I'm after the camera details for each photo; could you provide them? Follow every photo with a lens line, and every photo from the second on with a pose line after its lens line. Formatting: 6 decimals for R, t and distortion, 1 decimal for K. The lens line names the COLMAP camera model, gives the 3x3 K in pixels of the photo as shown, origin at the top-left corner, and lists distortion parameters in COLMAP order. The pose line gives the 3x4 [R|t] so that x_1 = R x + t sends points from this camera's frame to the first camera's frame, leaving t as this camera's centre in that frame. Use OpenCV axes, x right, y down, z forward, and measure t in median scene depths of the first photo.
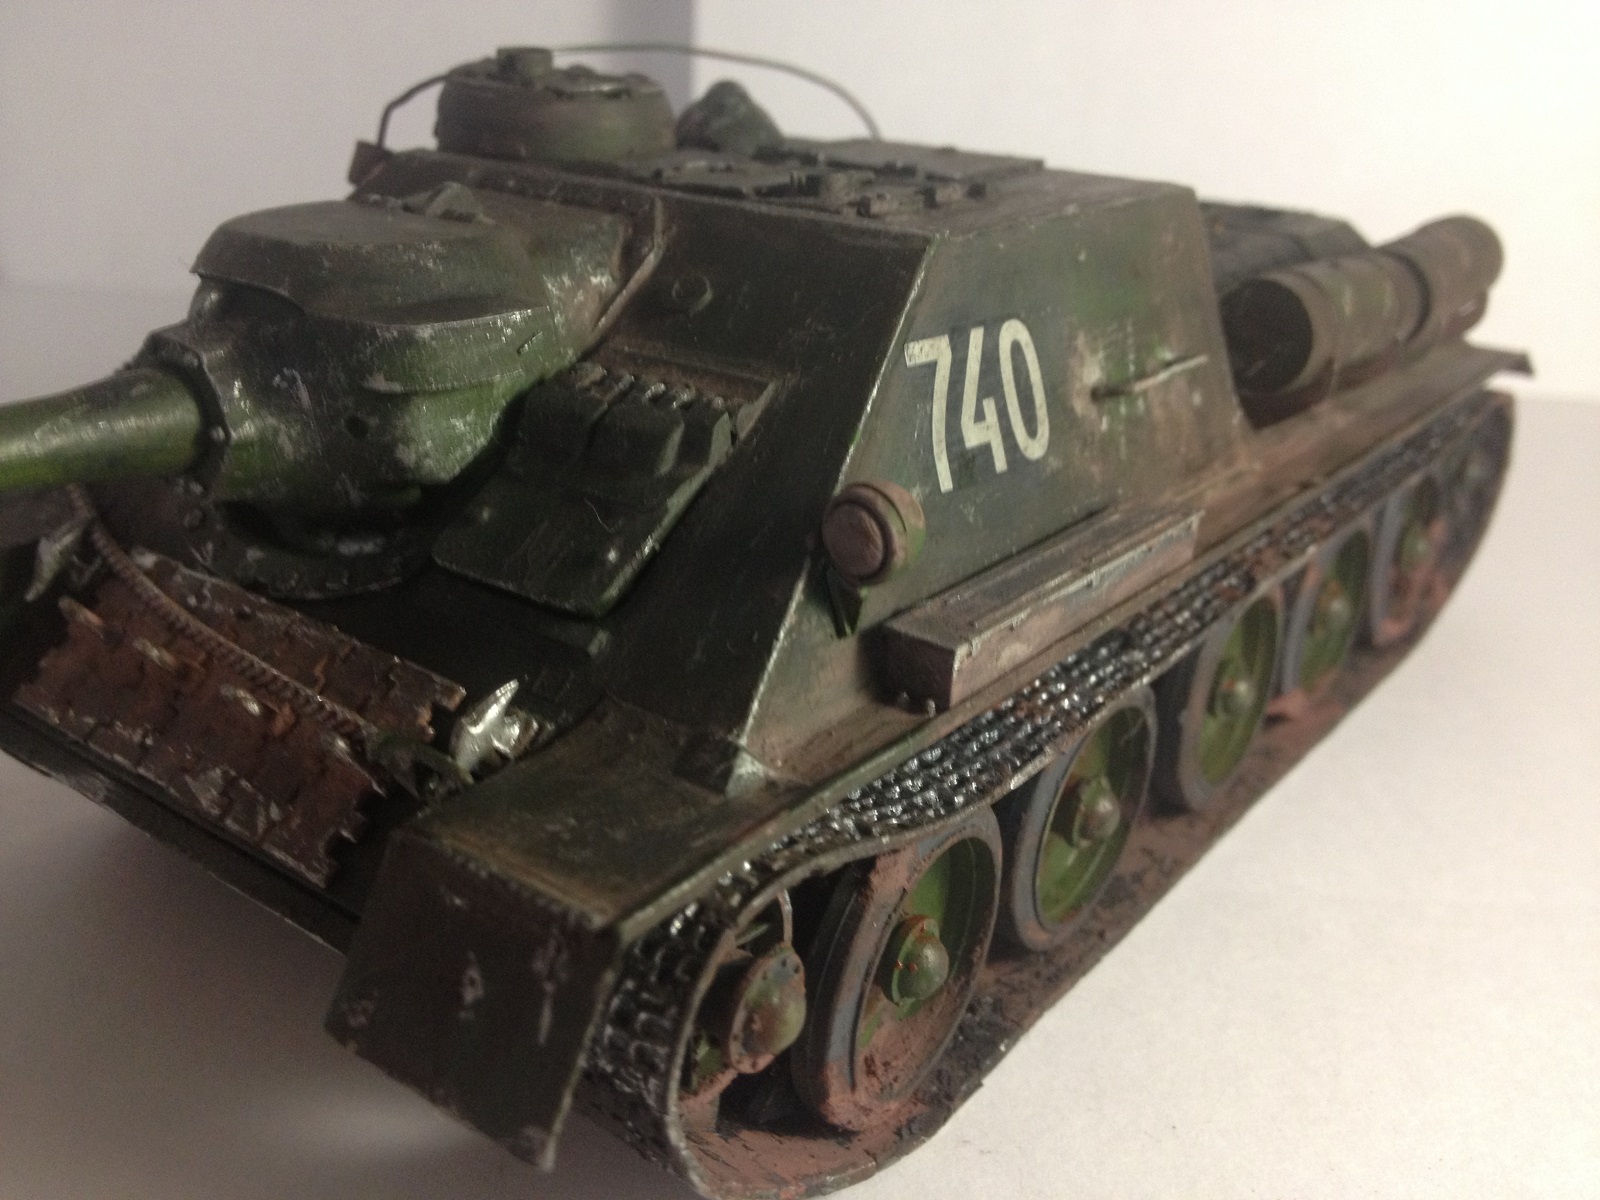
lens RADIAL K [[1590.3, 0, 790.2], [0, 1590.3, 607.6], [0, 0, 1]] dist [0.163441, -0.511107]
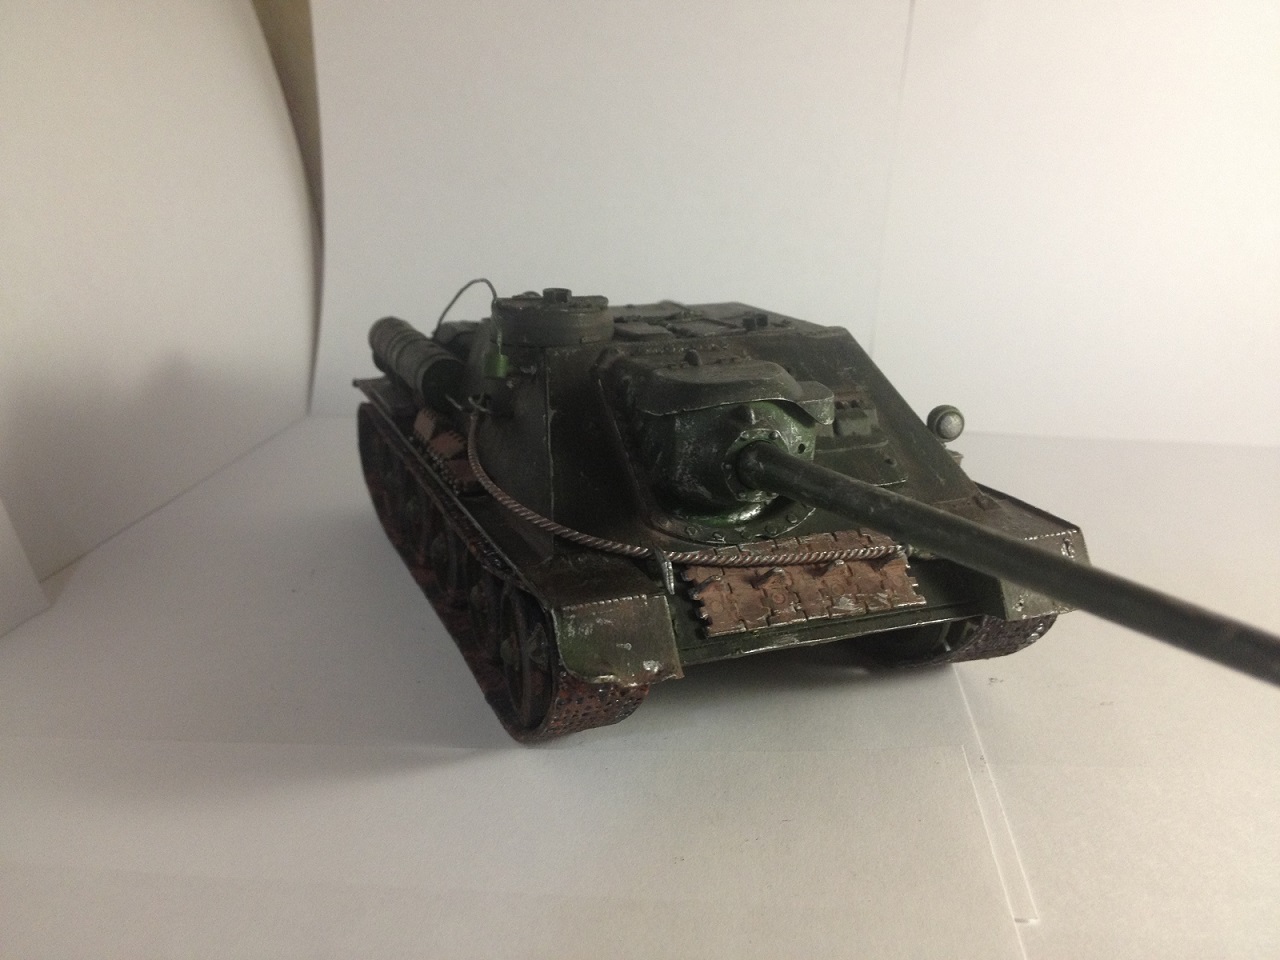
lens RADIAL K [[1272.2, 0, 632.1], [0, 1272.2, 486.0], [0, 0, 1]] dist [0.163441, -0.511107]
pose [[0.504465, -0.275109, 0.818432, -1.925359], [0.356428, 0.929701, 0.092816, -0.318943], [-0.786431, 0.244890, 0.567058, 0.155483]]
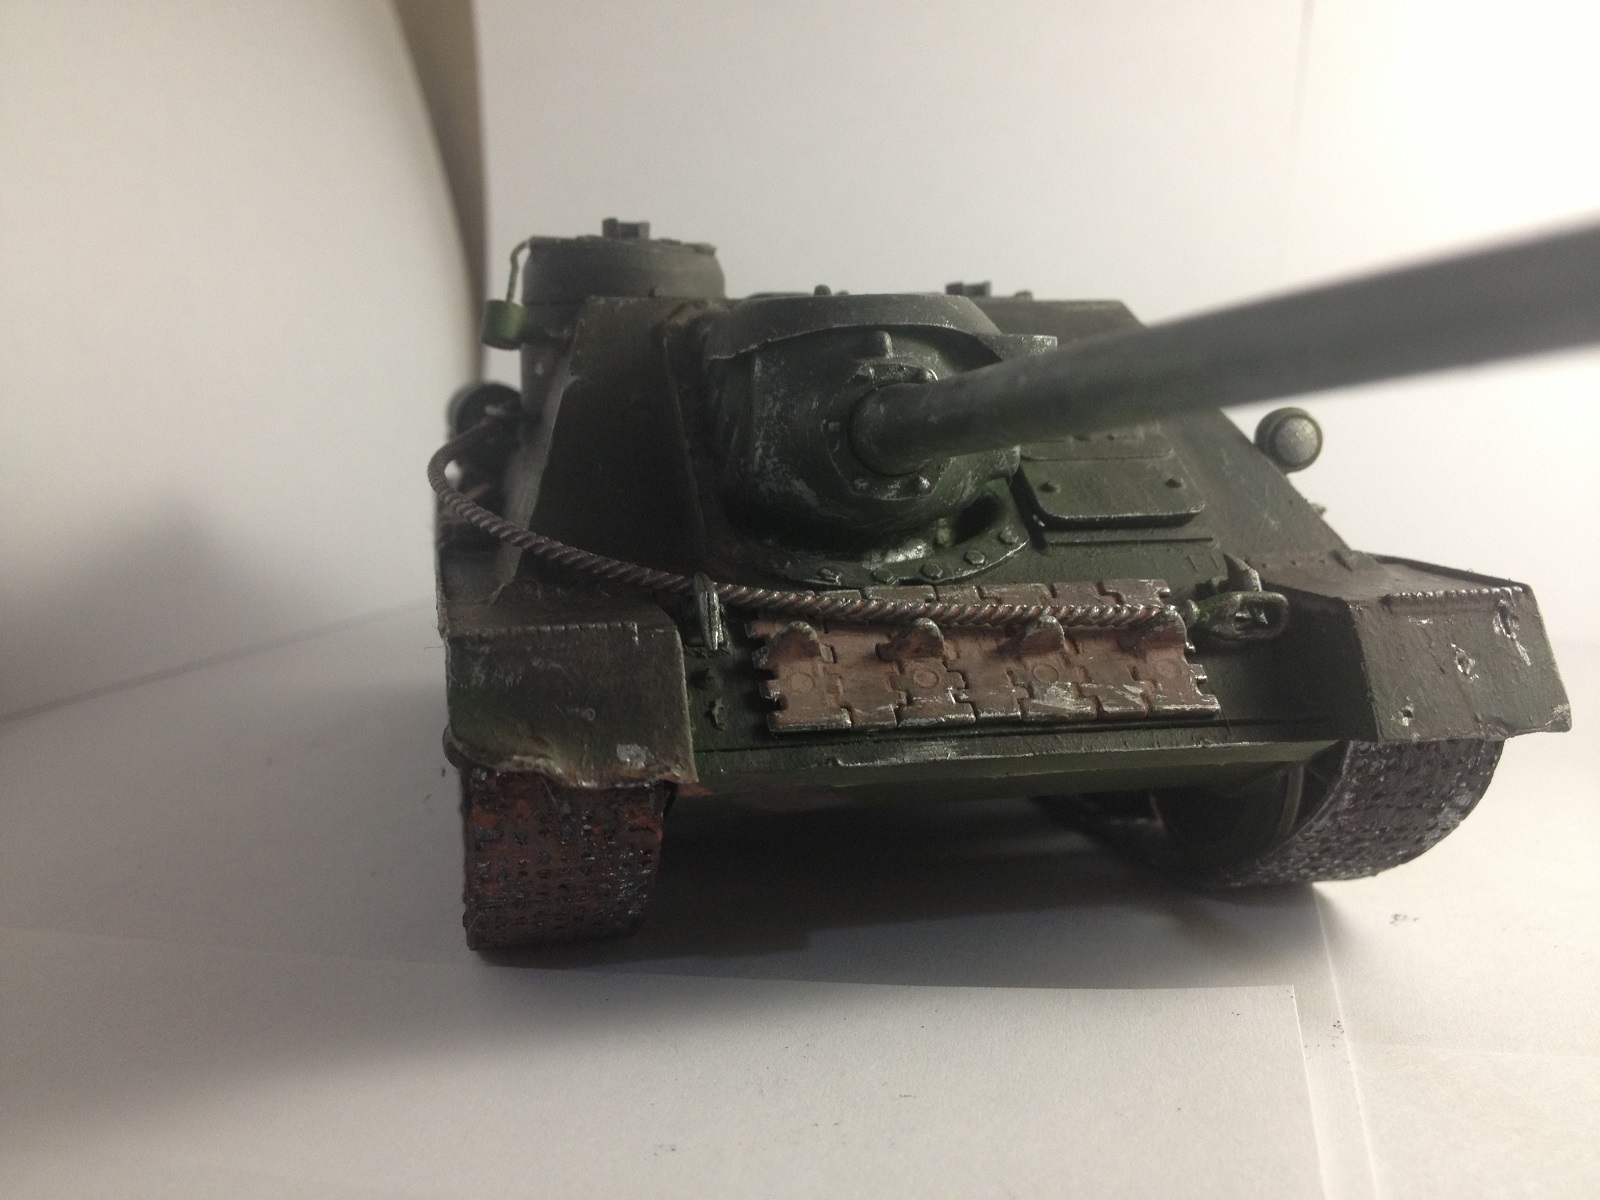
lens RADIAL K [[1590.3, 0, 790.2], [0, 1590.3, 607.6], [0, 0, 1]] dist [0.163441, -0.511107]
pose [[0.627782, -0.137357, 0.766174, -1.372498], [0.327061, 0.939750, -0.099509, 0.098321], [-0.706343, 0.313055, 0.634882, 0.346059]]
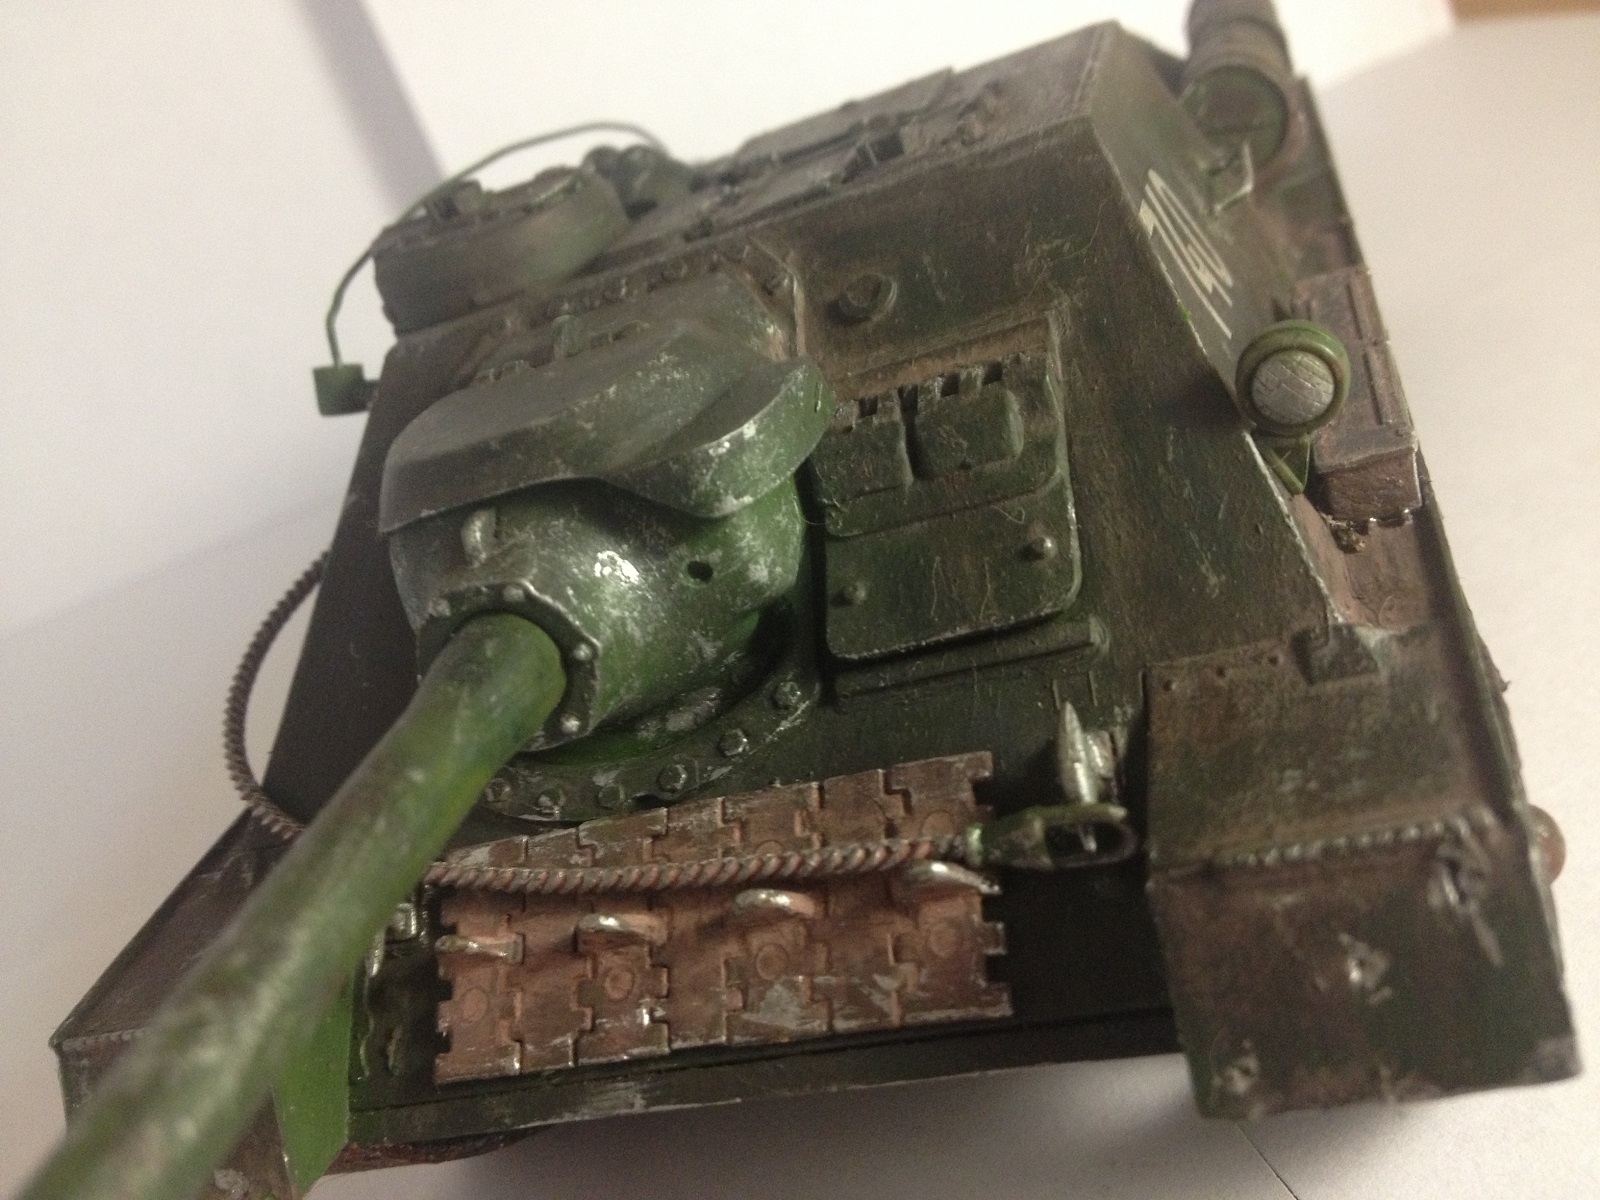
lens RADIAL K [[1590.3, 0, 790.2], [0, 1590.3, 607.6], [0, 0, 1]] dist [0.163441, -0.511107]
pose [[0.839616, -0.493148, 0.227708, -0.435489], [0.501852, 0.864669, 0.022162, -0.089336], [-0.207822, 0.095668, 0.973477, 0.133639]]
